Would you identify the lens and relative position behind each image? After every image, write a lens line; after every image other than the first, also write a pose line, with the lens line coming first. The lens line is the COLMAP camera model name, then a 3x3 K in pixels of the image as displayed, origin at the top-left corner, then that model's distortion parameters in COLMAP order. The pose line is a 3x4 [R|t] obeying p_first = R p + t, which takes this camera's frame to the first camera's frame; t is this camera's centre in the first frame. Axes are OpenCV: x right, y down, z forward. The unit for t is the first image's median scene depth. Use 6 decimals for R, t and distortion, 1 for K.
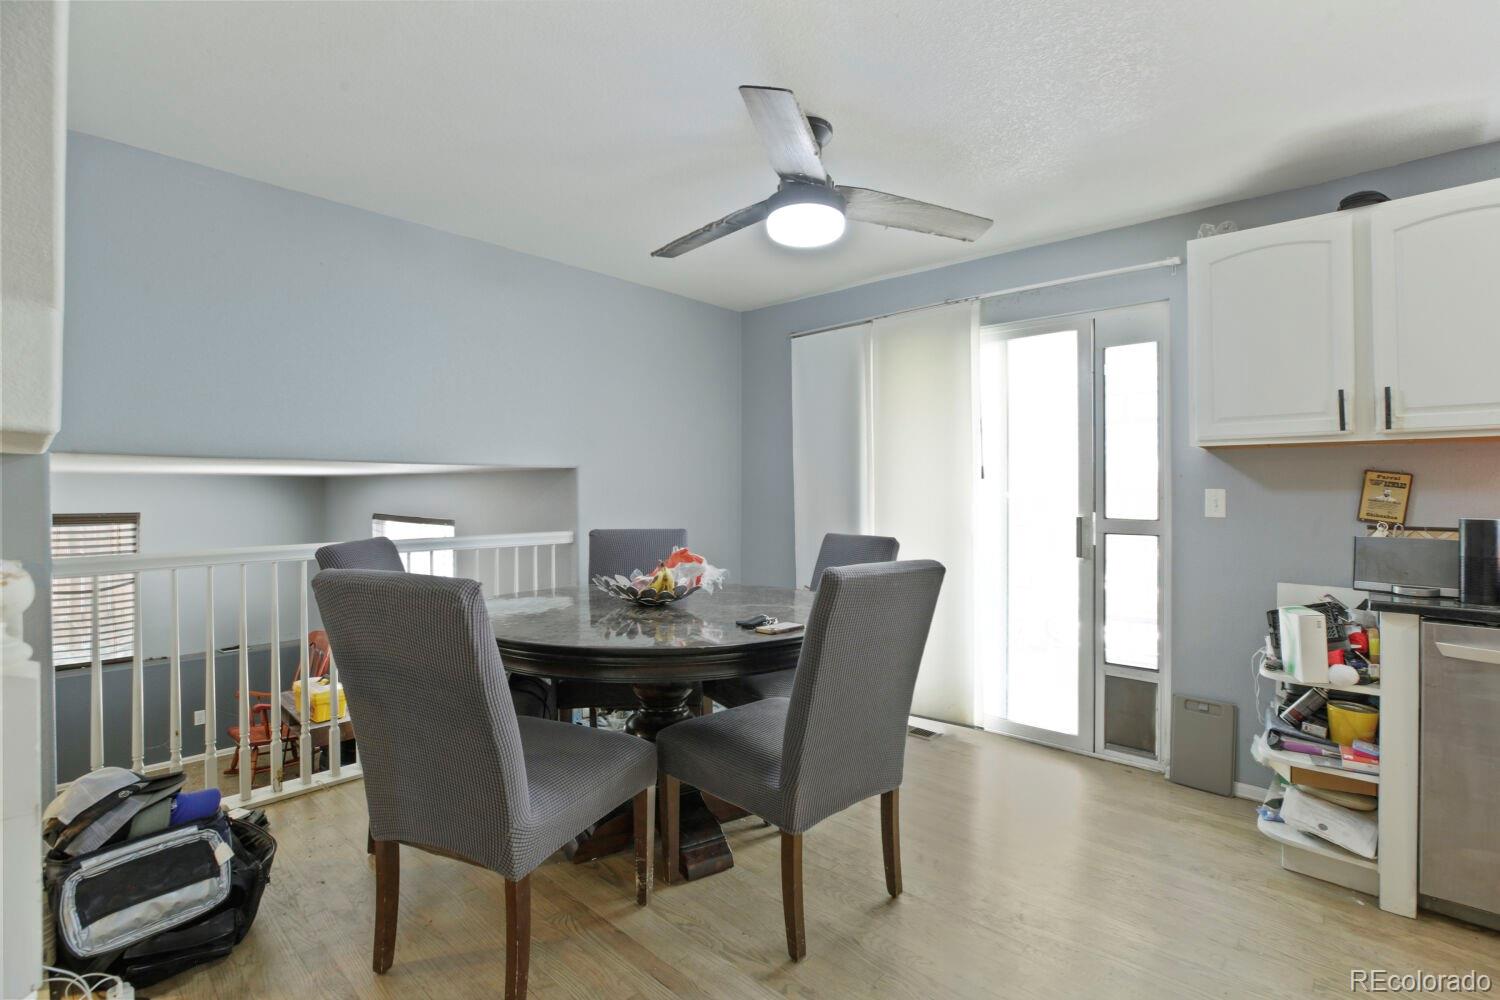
lens RADIAL K [[692.3, 0, 750.2], [0, 692.3, 492.5], [0, 0, 1]] dist [-0.040046, 0.012121]
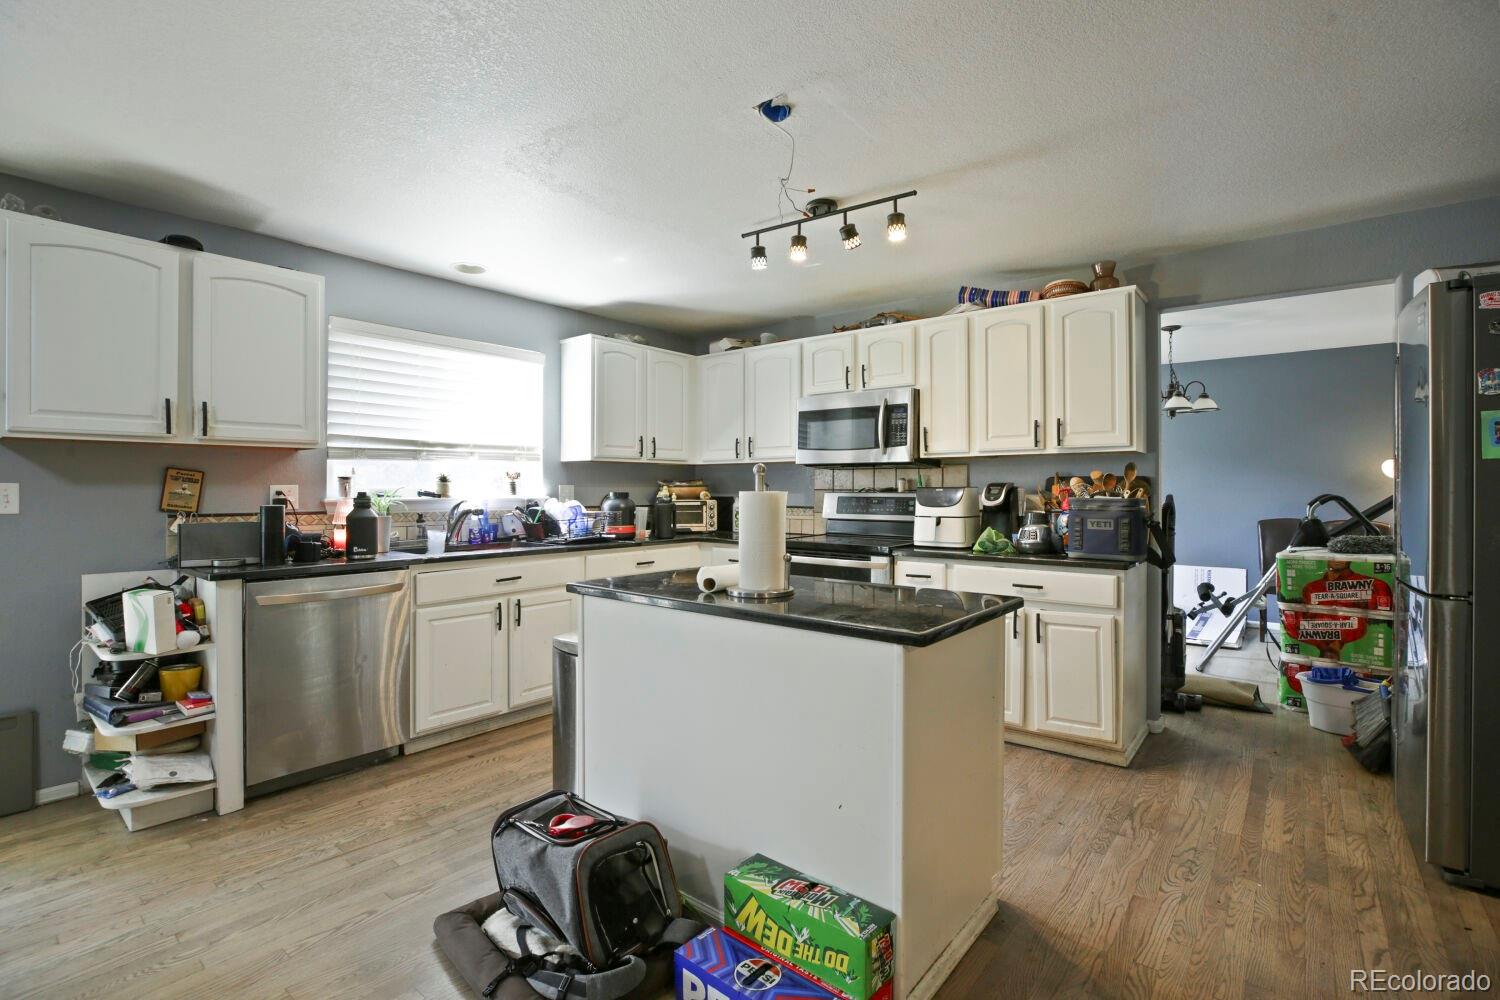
lens RADIAL K [[692.3, 0, 750.2], [0, 692.3, 492.5], [0, 0, 1]] dist [-0.040046, 0.012121]
pose [[-0.056174, -0.012423, 0.998344, -0.341871], [0.000438, 0.999922, 0.012467, -0.004361], [-0.998421, 0.001138, -0.056164, 0.062132]]
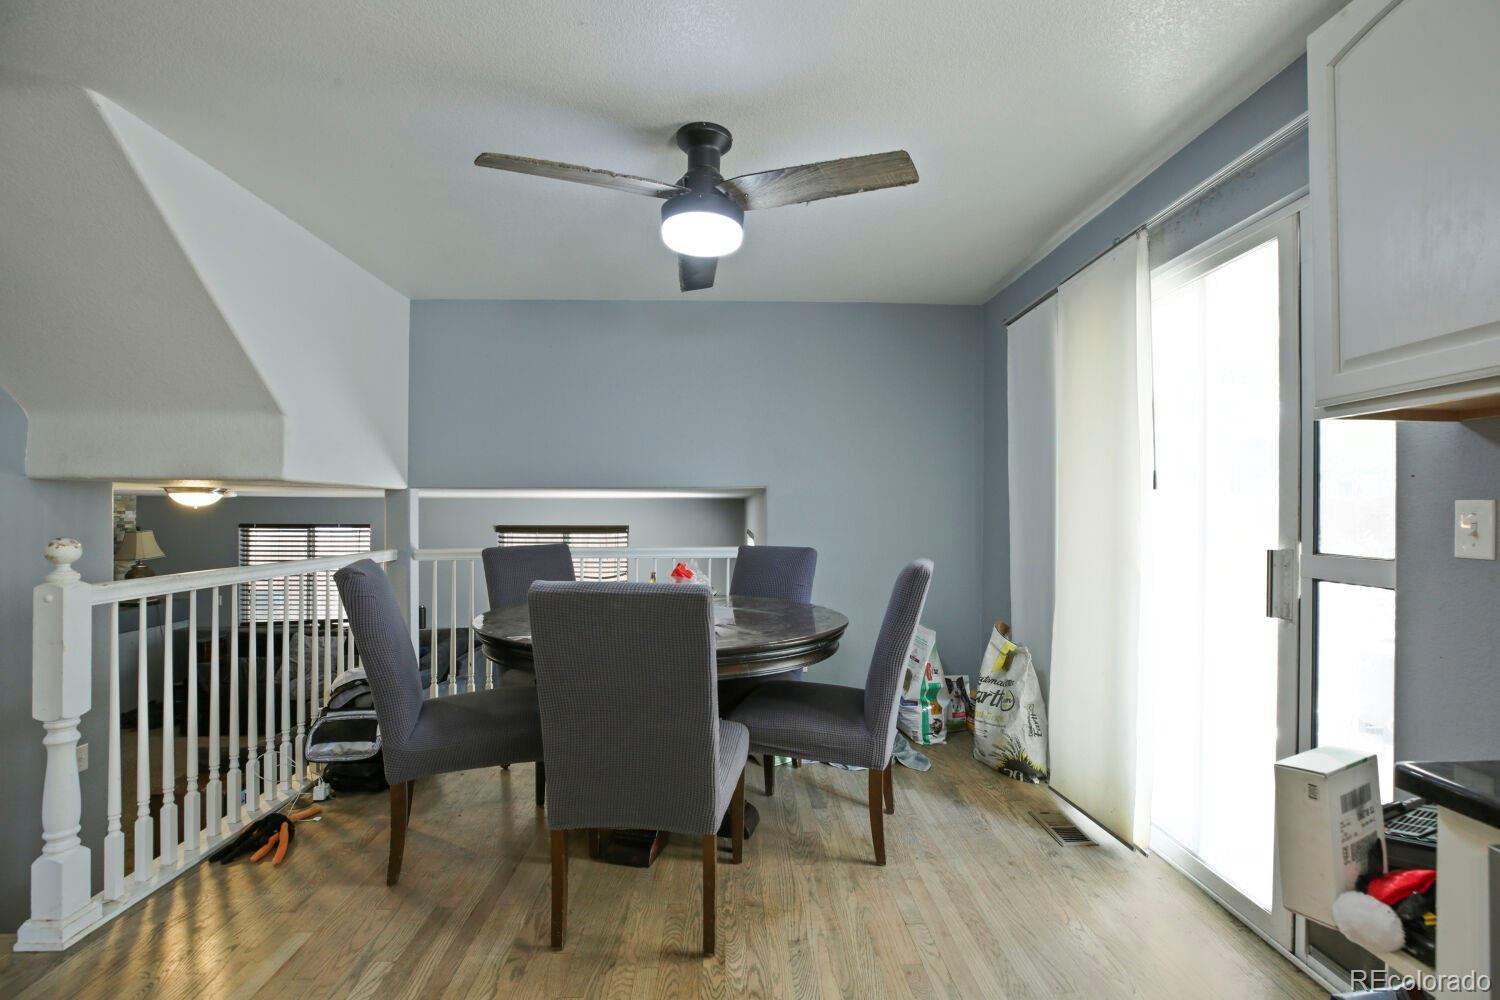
lens RADIAL K [[700.8, 0, 756.8], [0, 700.8, 506.9], [0, 0, 1]] dist [-0.043186, 0.012399]
pose [[0.705604, -0.004628, -0.708591, 0.814219], [-0.001385, 0.999968, -0.007910, 0.004581], [0.708605, 0.006562, 0.705575, 0.356933]]
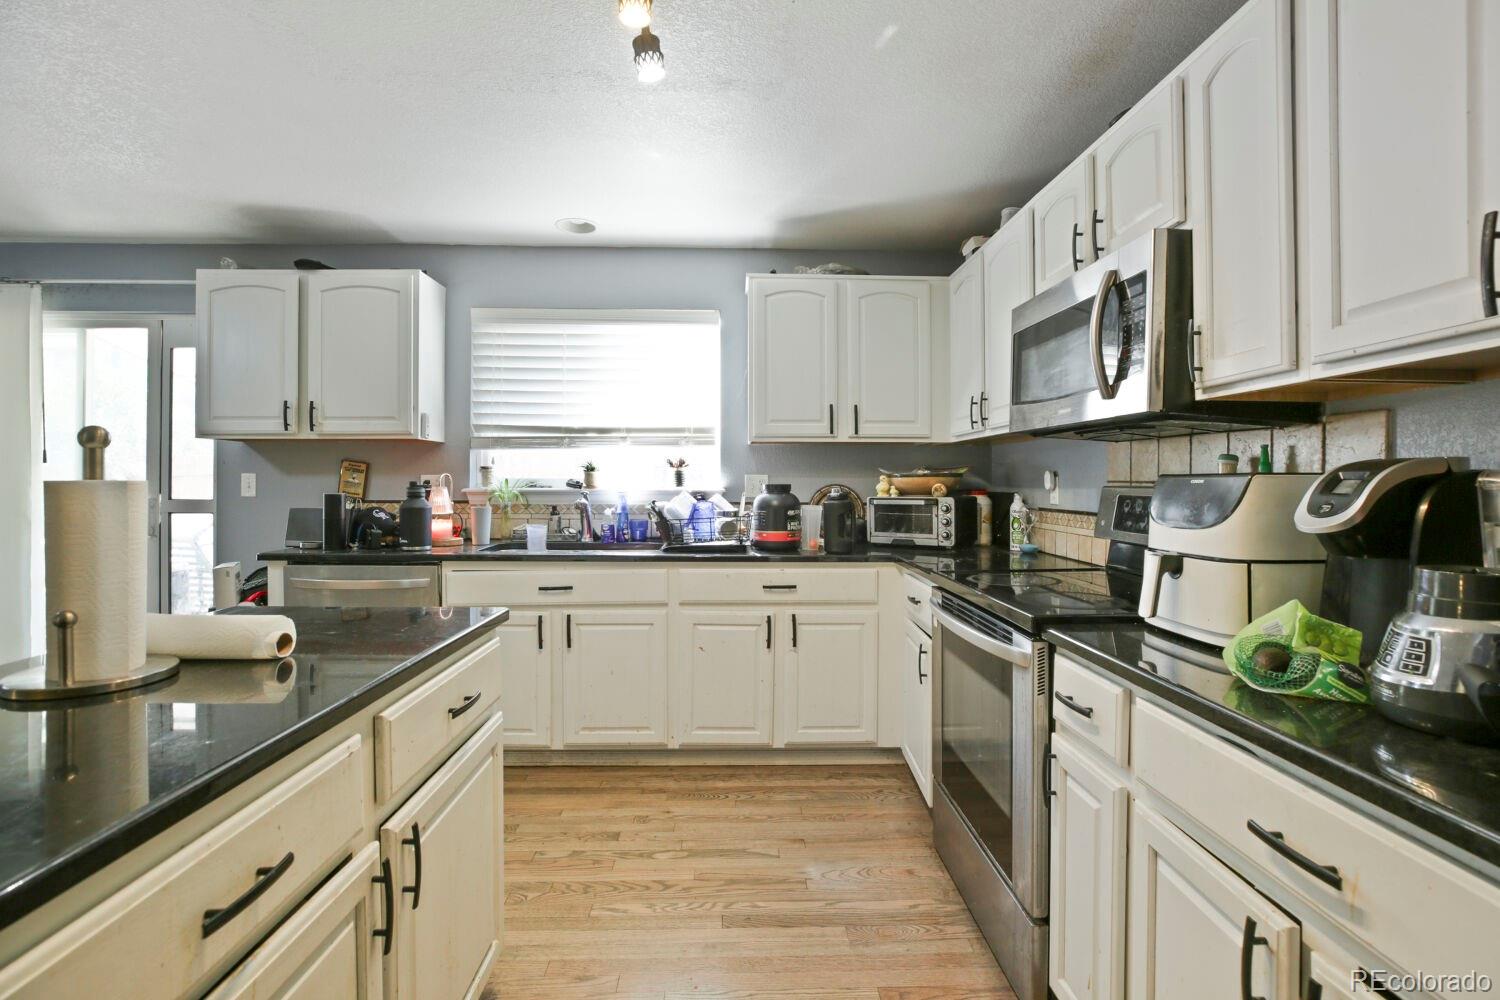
lens RADIAL K [[705.9, 0, 756.9], [0, 705.9, 475.2], [0, 0, 1]] dist [-0.037428, 0.012790]
pose [[0.715672, 0.000883, 0.698436, 0.568662], [0.002767, 0.999988, -0.004100, 0.006460], [-0.698431, 0.004866, 0.715661, -0.657693]]
